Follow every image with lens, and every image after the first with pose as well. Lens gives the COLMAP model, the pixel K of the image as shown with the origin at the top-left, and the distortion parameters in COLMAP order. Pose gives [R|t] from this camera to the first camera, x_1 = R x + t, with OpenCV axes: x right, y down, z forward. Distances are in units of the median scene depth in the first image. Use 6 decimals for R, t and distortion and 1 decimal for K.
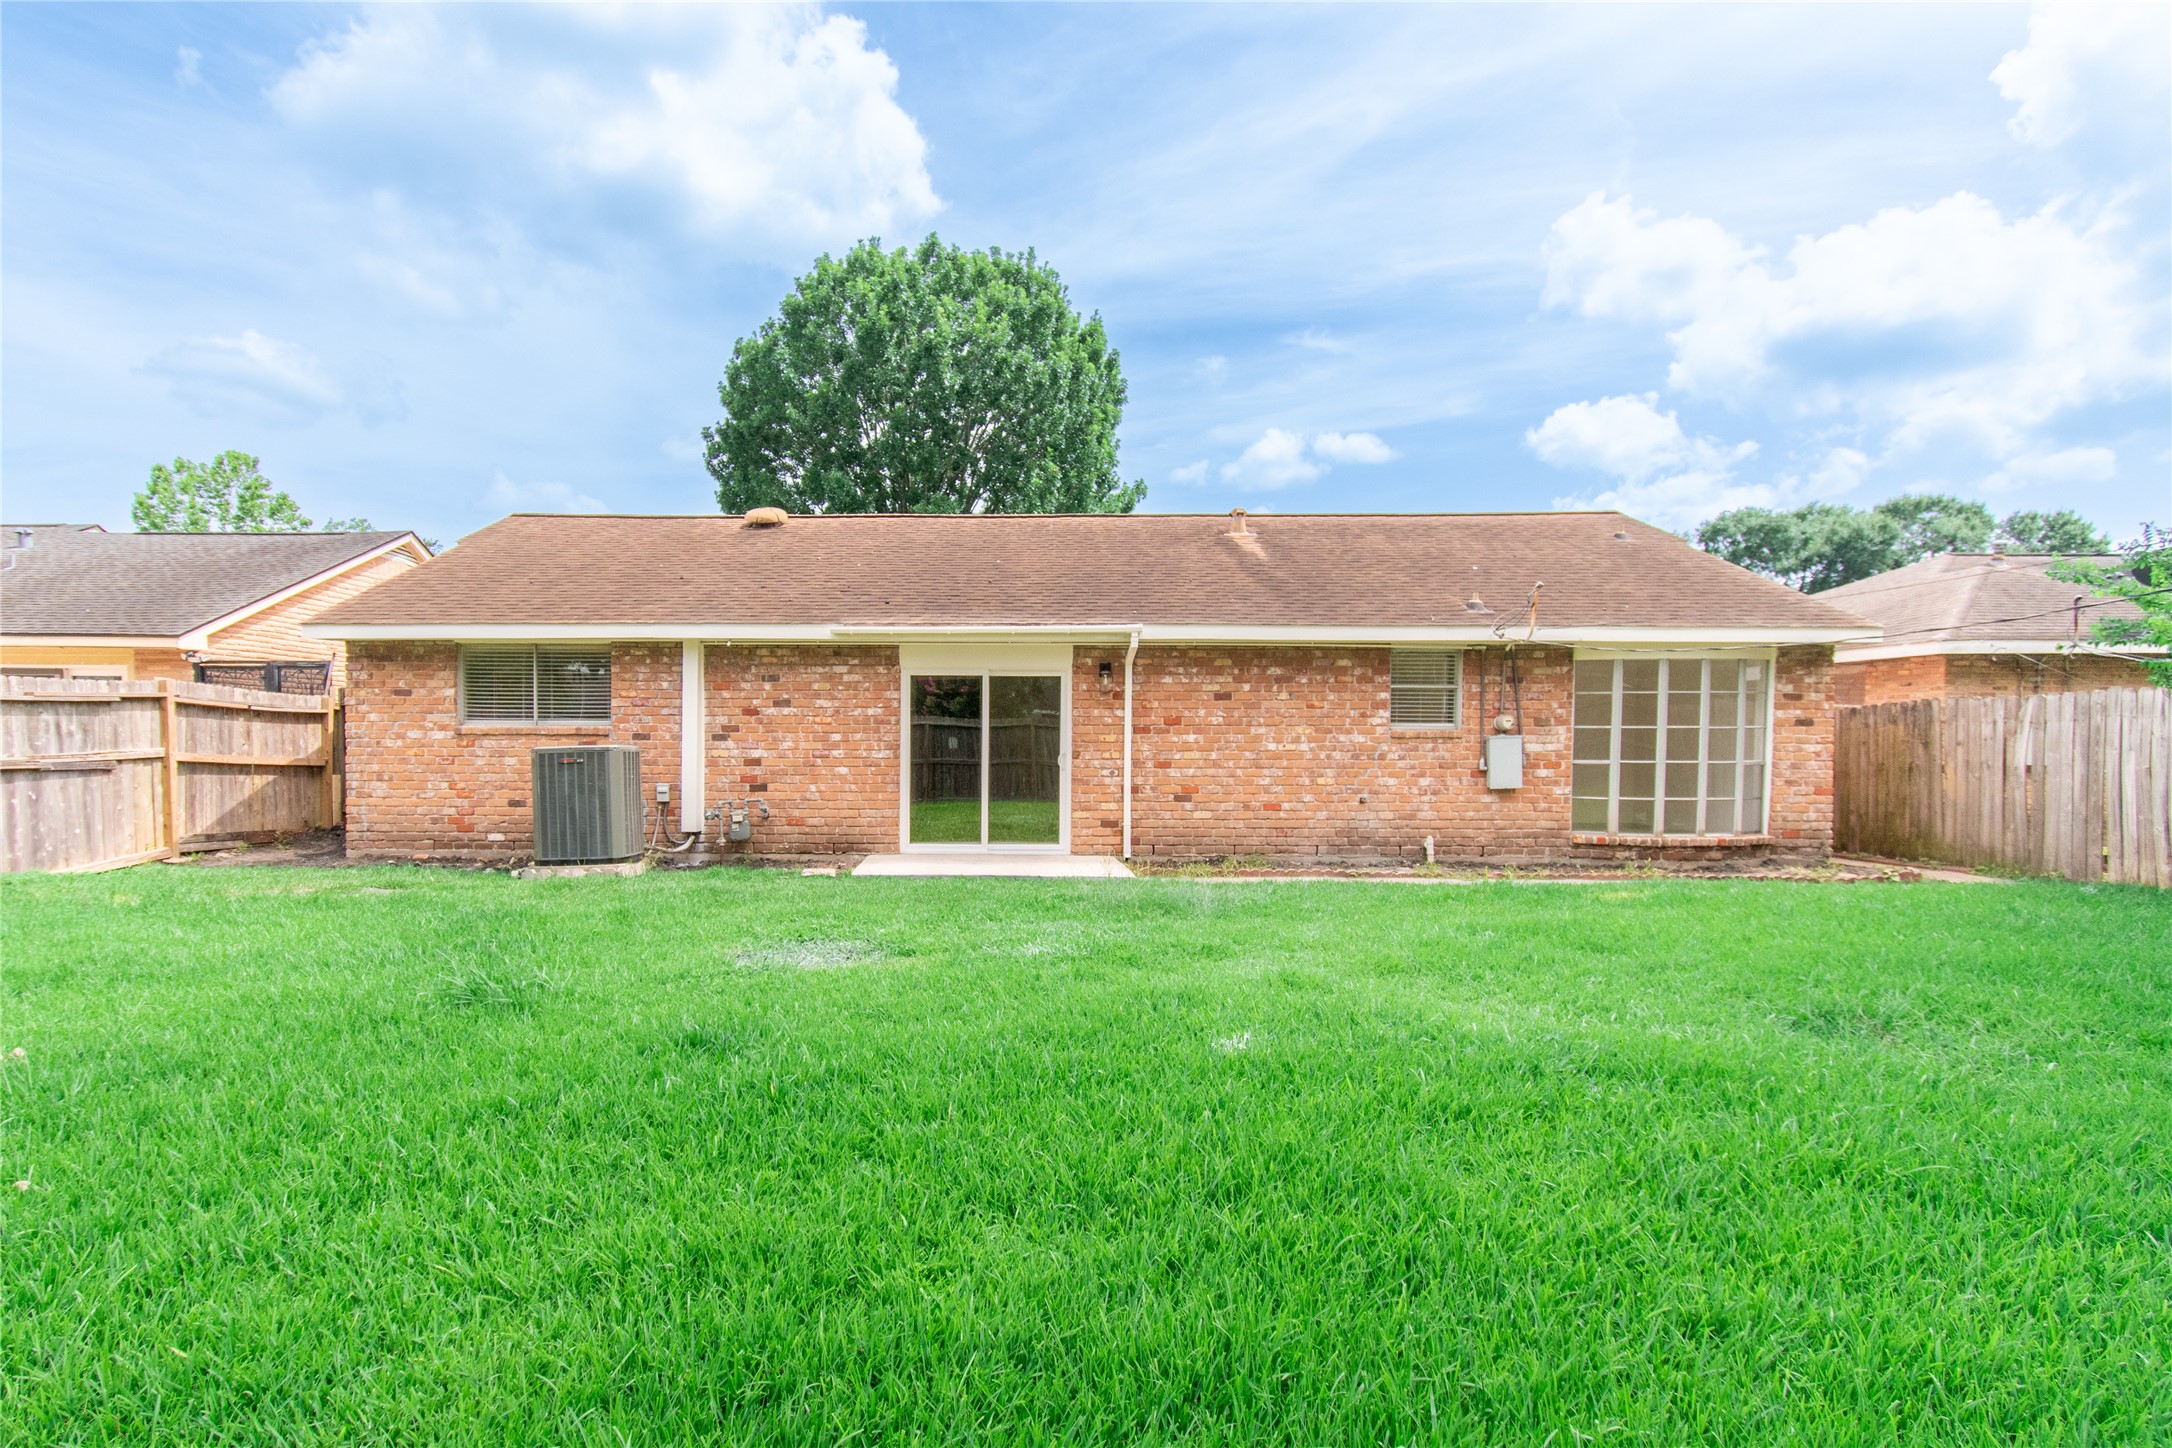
lens RADIAL K [[1089.5, 0, 1085.6], [0, 1089.5, 774.1], [0, 0, 1]] dist [-0.001718, -0.000353]
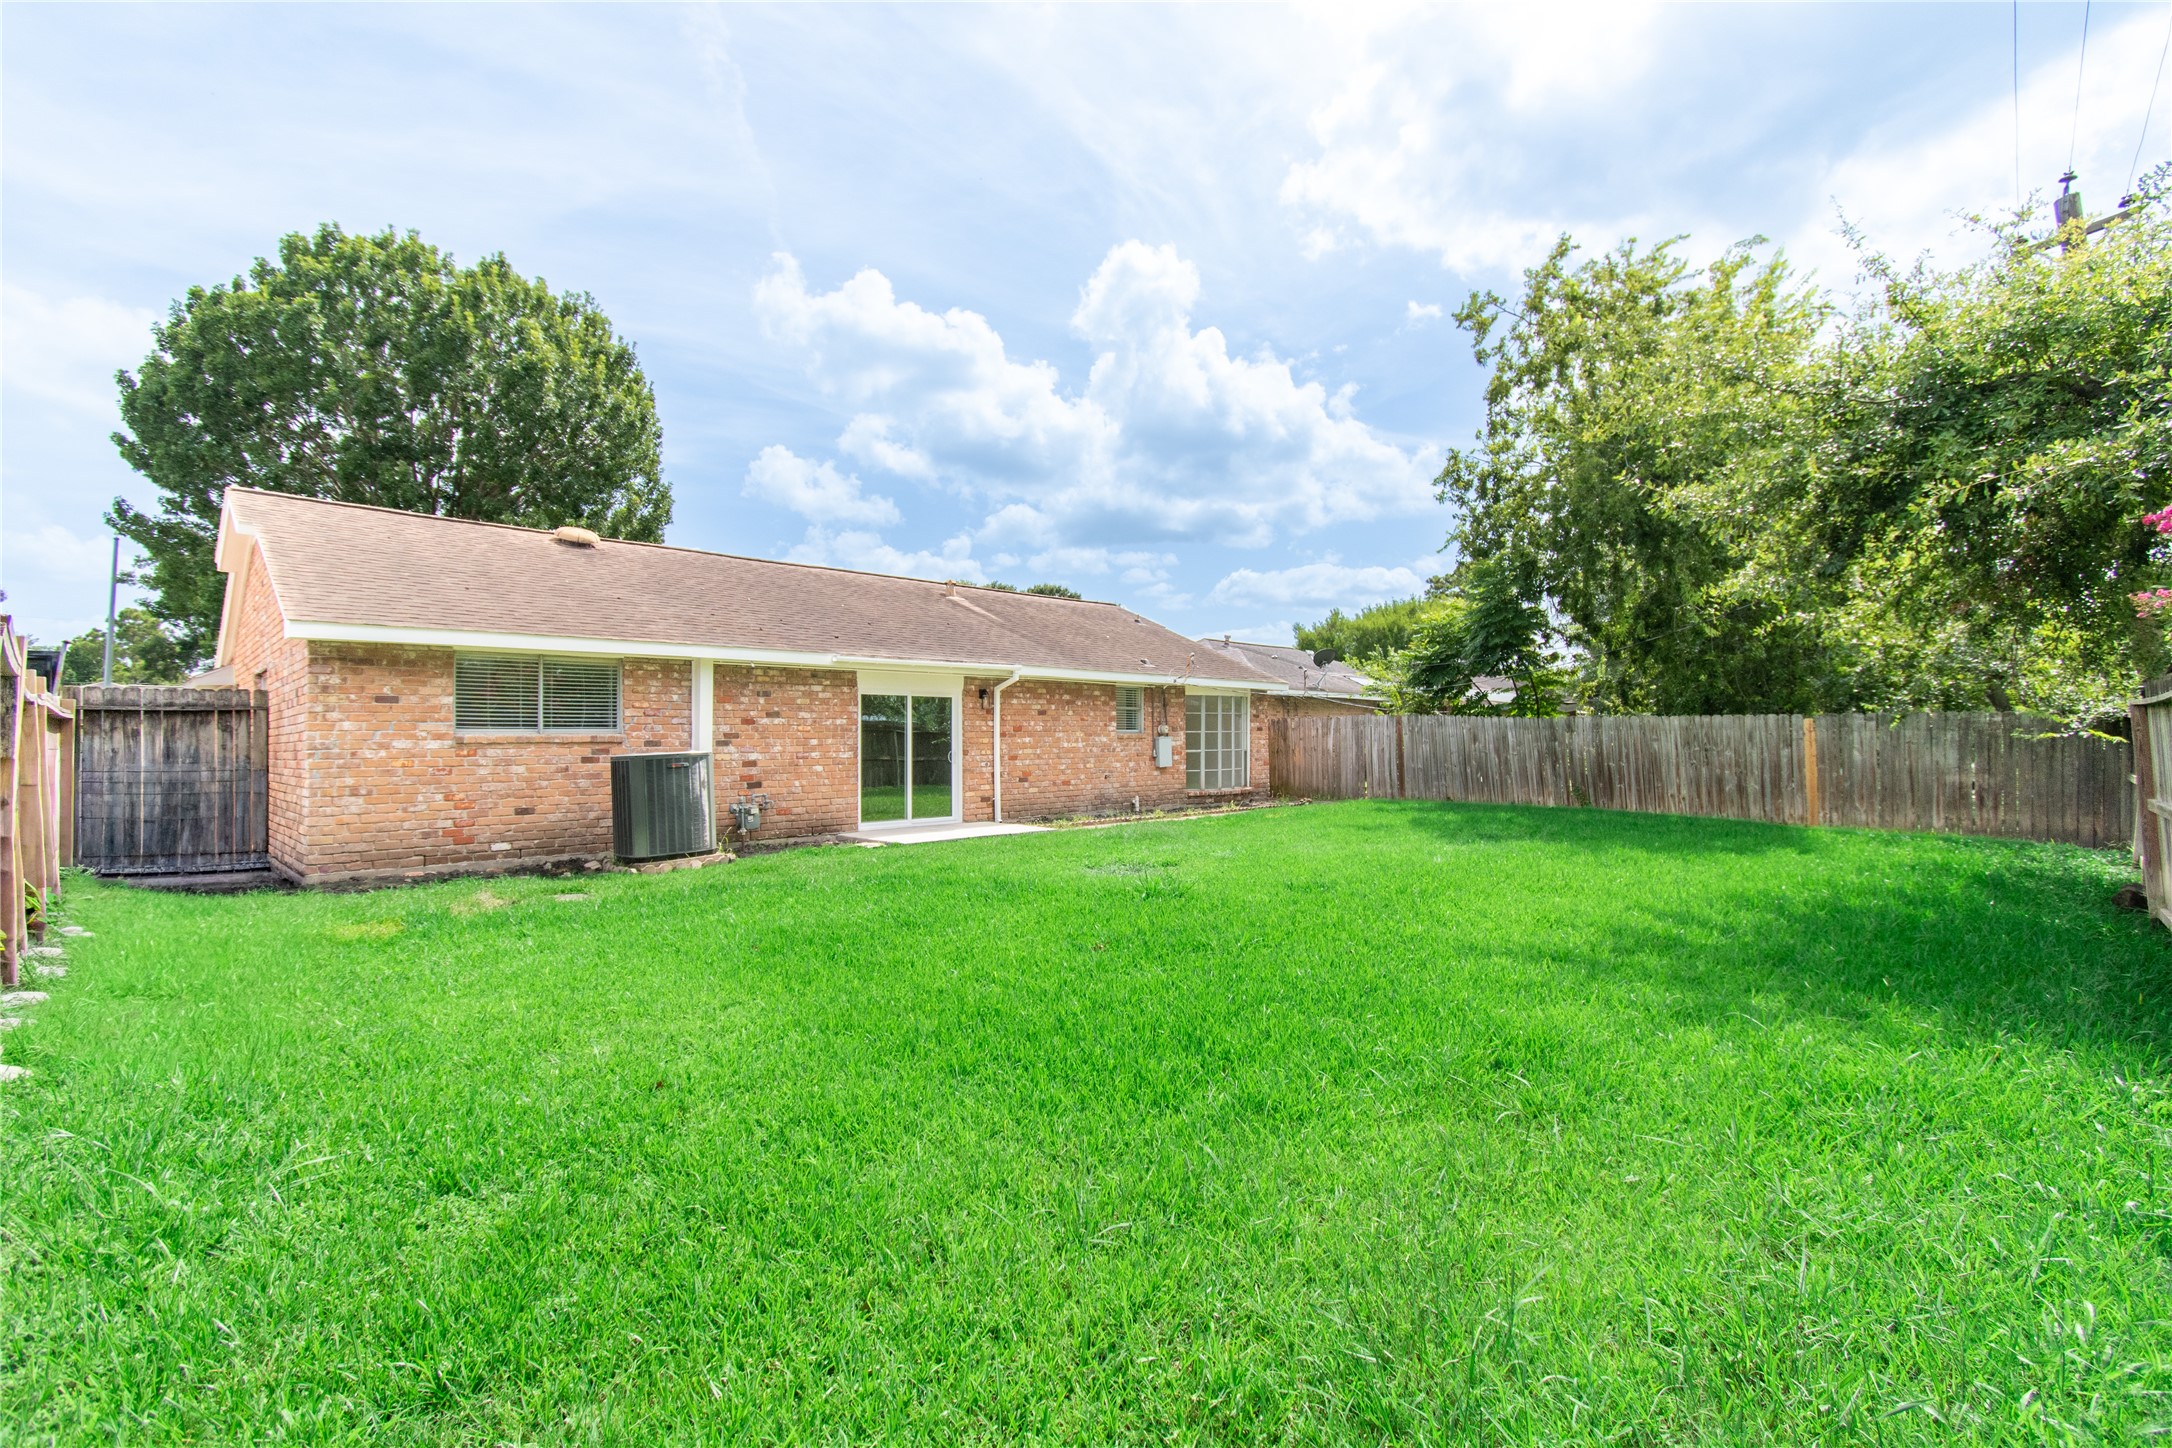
lens RADIAL K [[959.8, 0, 1086.0], [0, 959.8, 724.0], [0, 0, 1]] dist [-0.000969, -0.000664]
pose [[0.698688, 0.002166, 0.715423, -0.800141], [0.034086, 0.998759, -0.036312, -0.003871], [-0.714614, 0.049757, 0.697747, 0.003344]]
